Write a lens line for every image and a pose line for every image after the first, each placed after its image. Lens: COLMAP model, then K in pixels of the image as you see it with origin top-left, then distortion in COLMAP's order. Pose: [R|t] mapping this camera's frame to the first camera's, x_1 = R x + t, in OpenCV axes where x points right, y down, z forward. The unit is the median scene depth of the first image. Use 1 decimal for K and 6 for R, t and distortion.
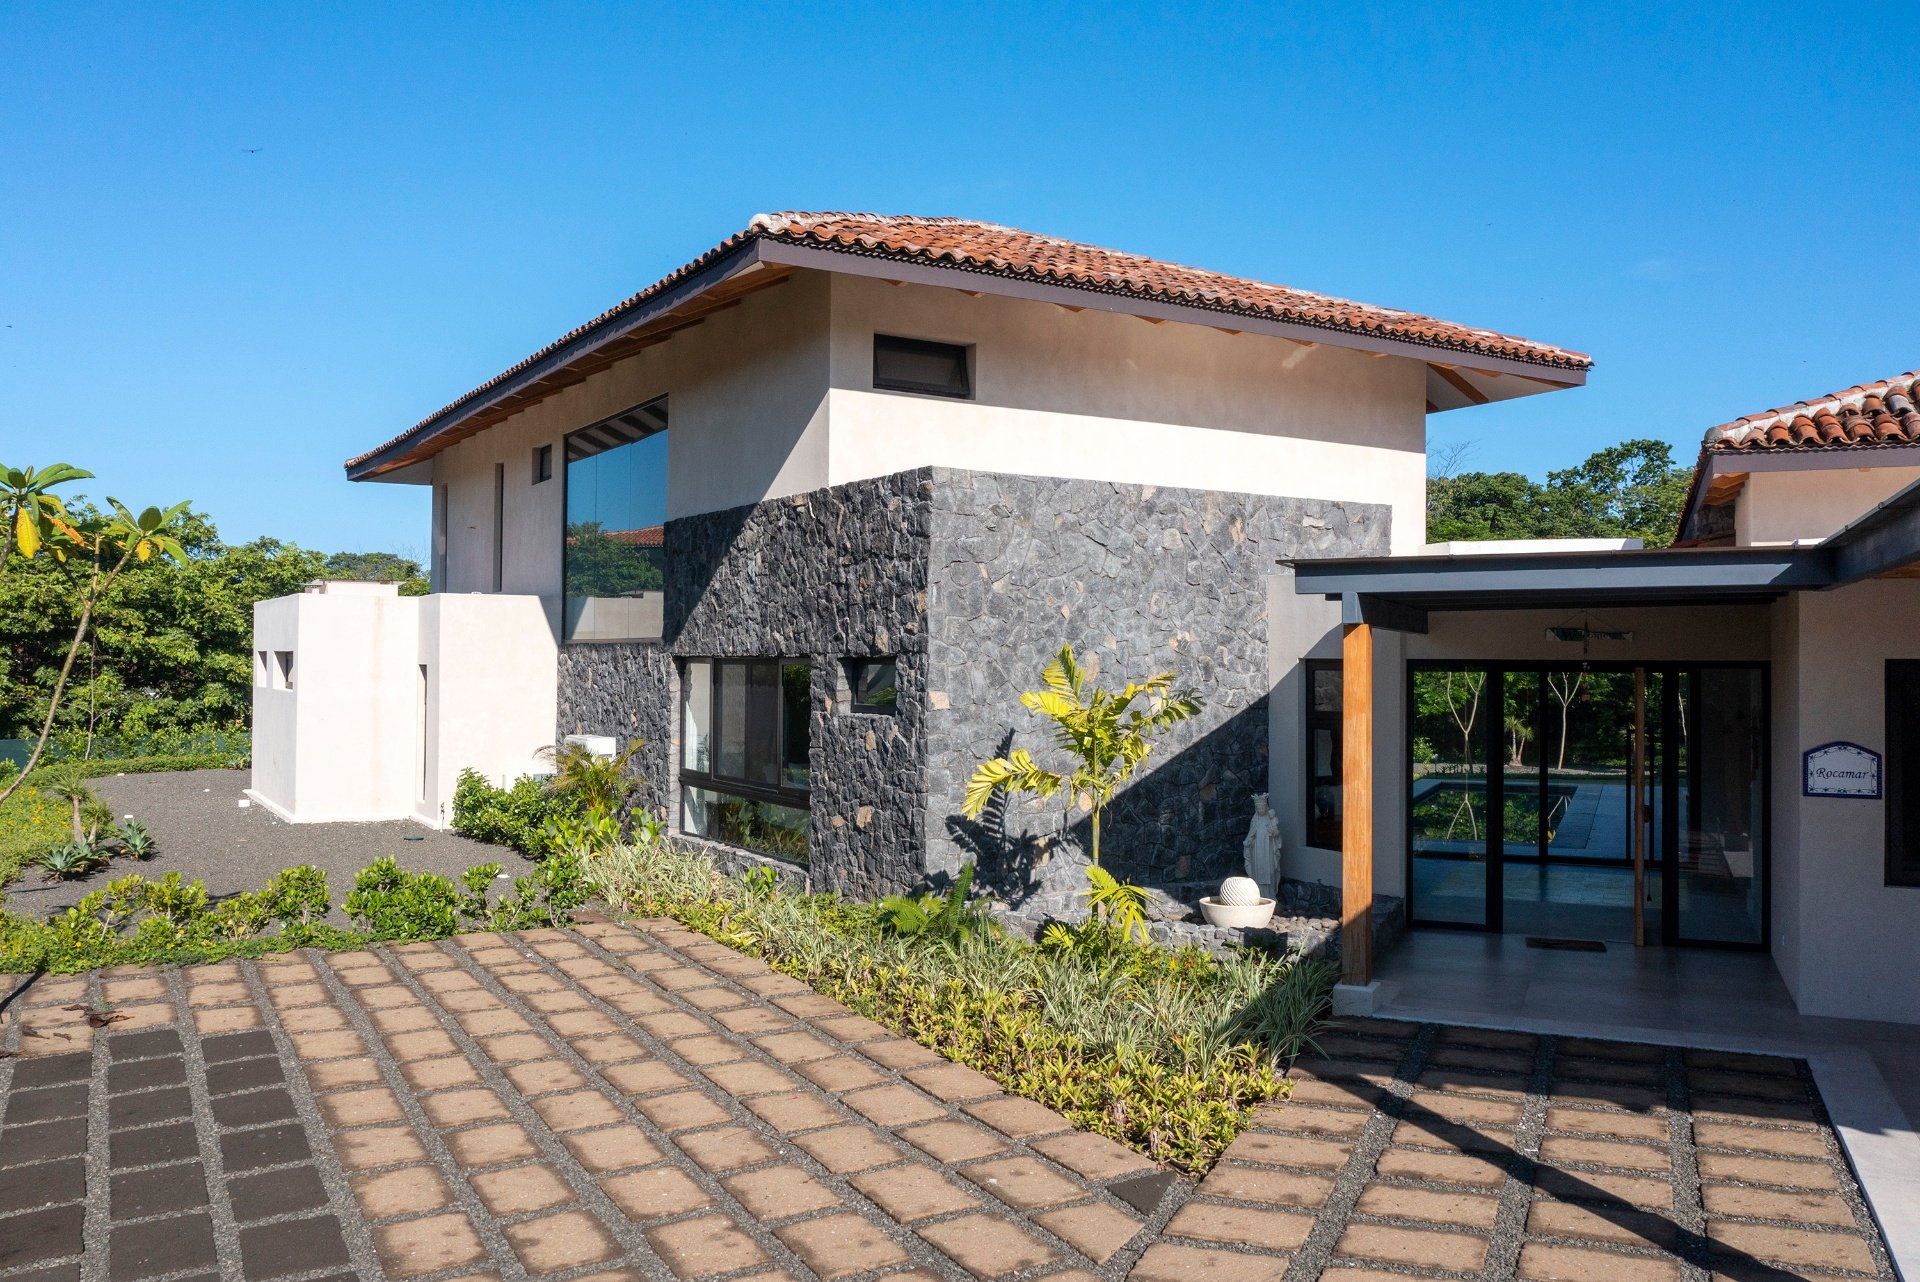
lens RADIAL K [[1546.2, 0, 965.7], [0, 1546.2, 631.1], [0, 0, 1]] dist [-0.020224, 0.015316]
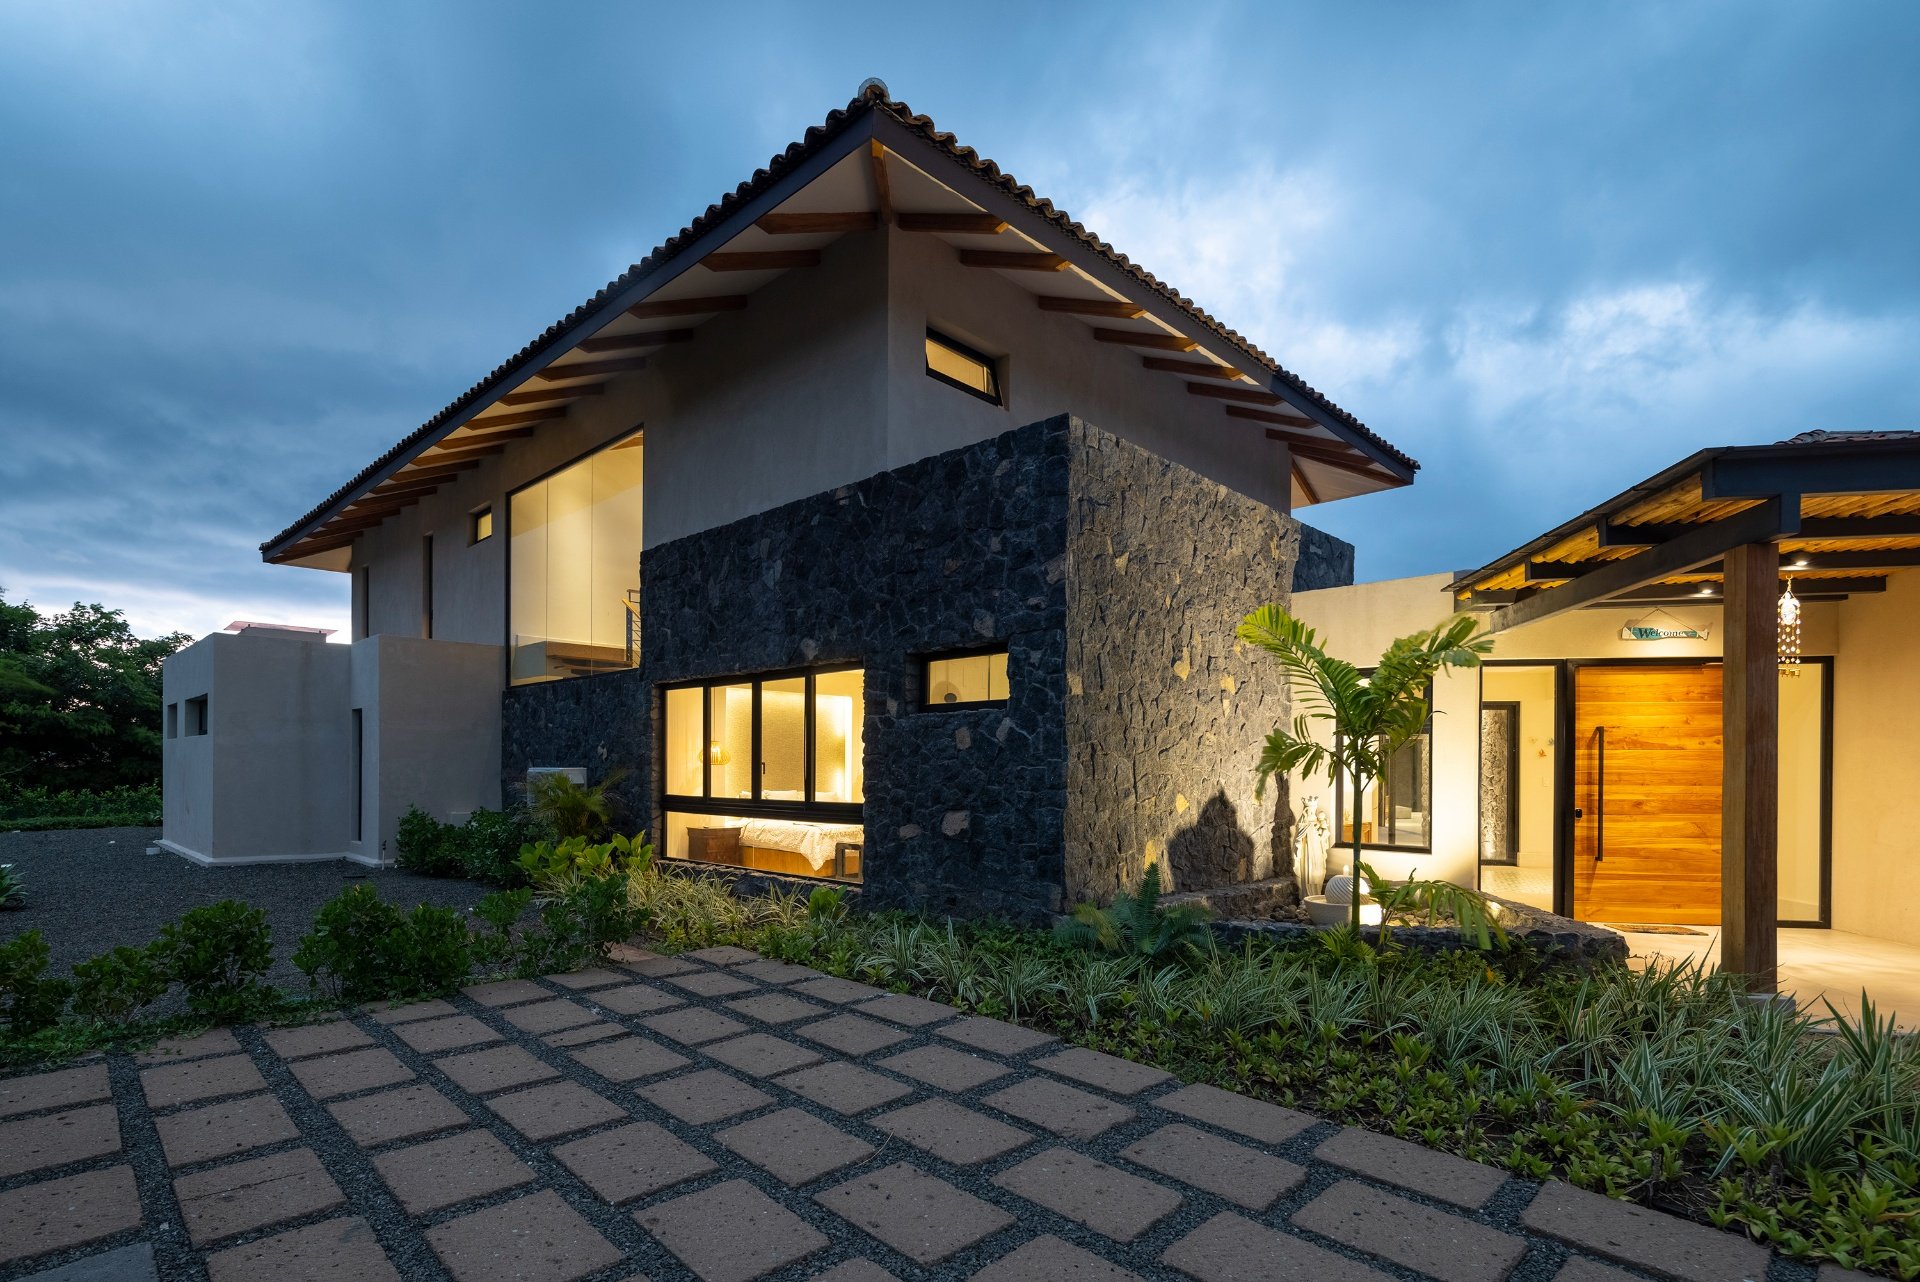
lens RADIAL K [[936.0, 0, 960.0], [0, 936.0, 767.6], [0, 0, 1]] dist [0.003480, -0.002480]
pose [[0.965405, -0.002464, 0.260745, -0.198900], [-0.002957, 0.999788, 0.020399, 0.074072], [-0.260739, -0.020464, 0.965192, 0.459207]]
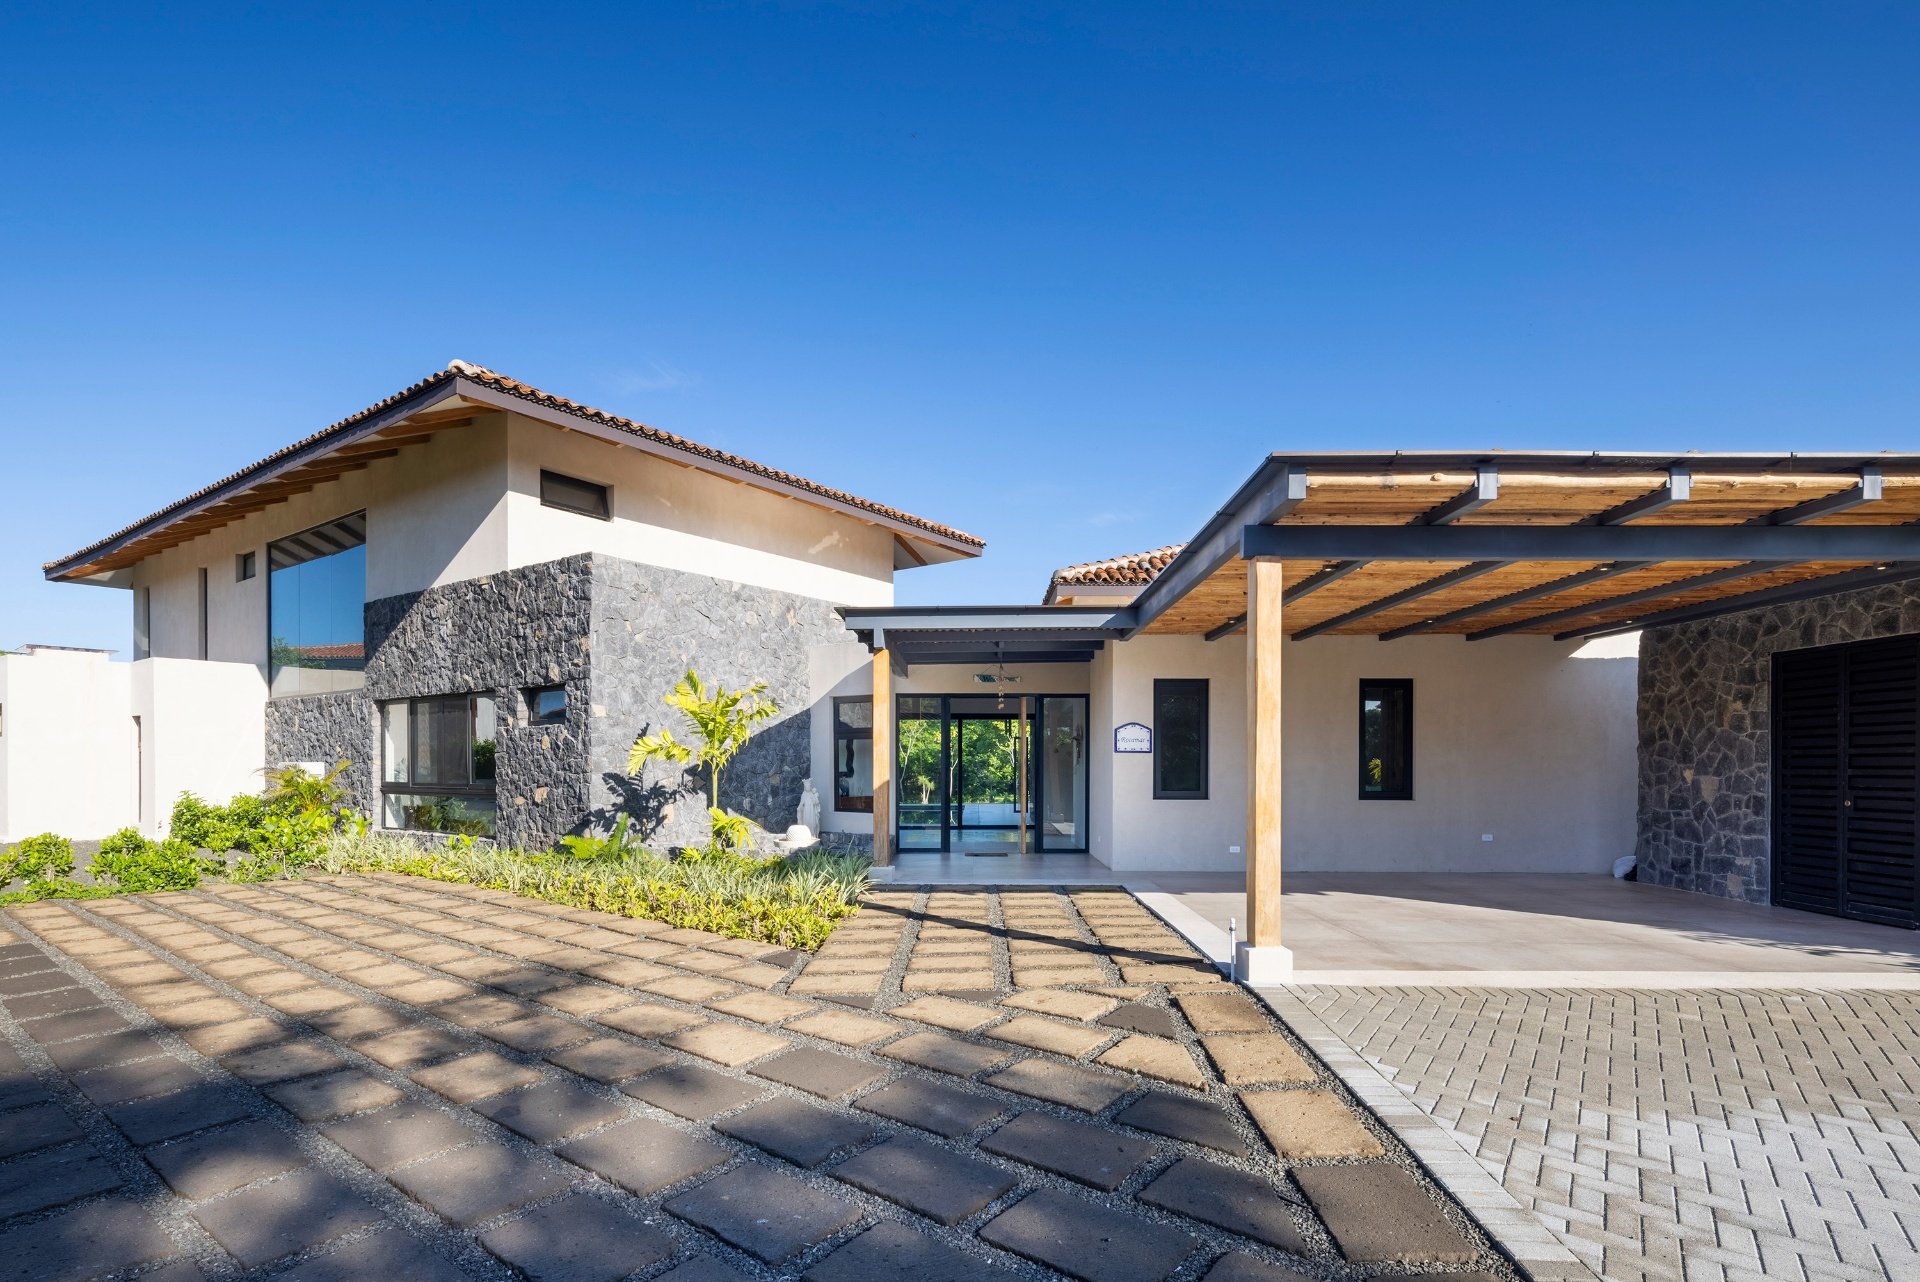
lens RADIAL K [[946.9, 0, 970.5], [0, 946.9, 773.8], [0, 0, 1]] dist [0.005871, -0.005823]
pose [[0.919660, -0.010106, 0.392585, -0.042628], [-0.002183, 0.999522, 0.030844, 0.069692], [-0.392709, -0.029223, 0.919199, 0.017048]]
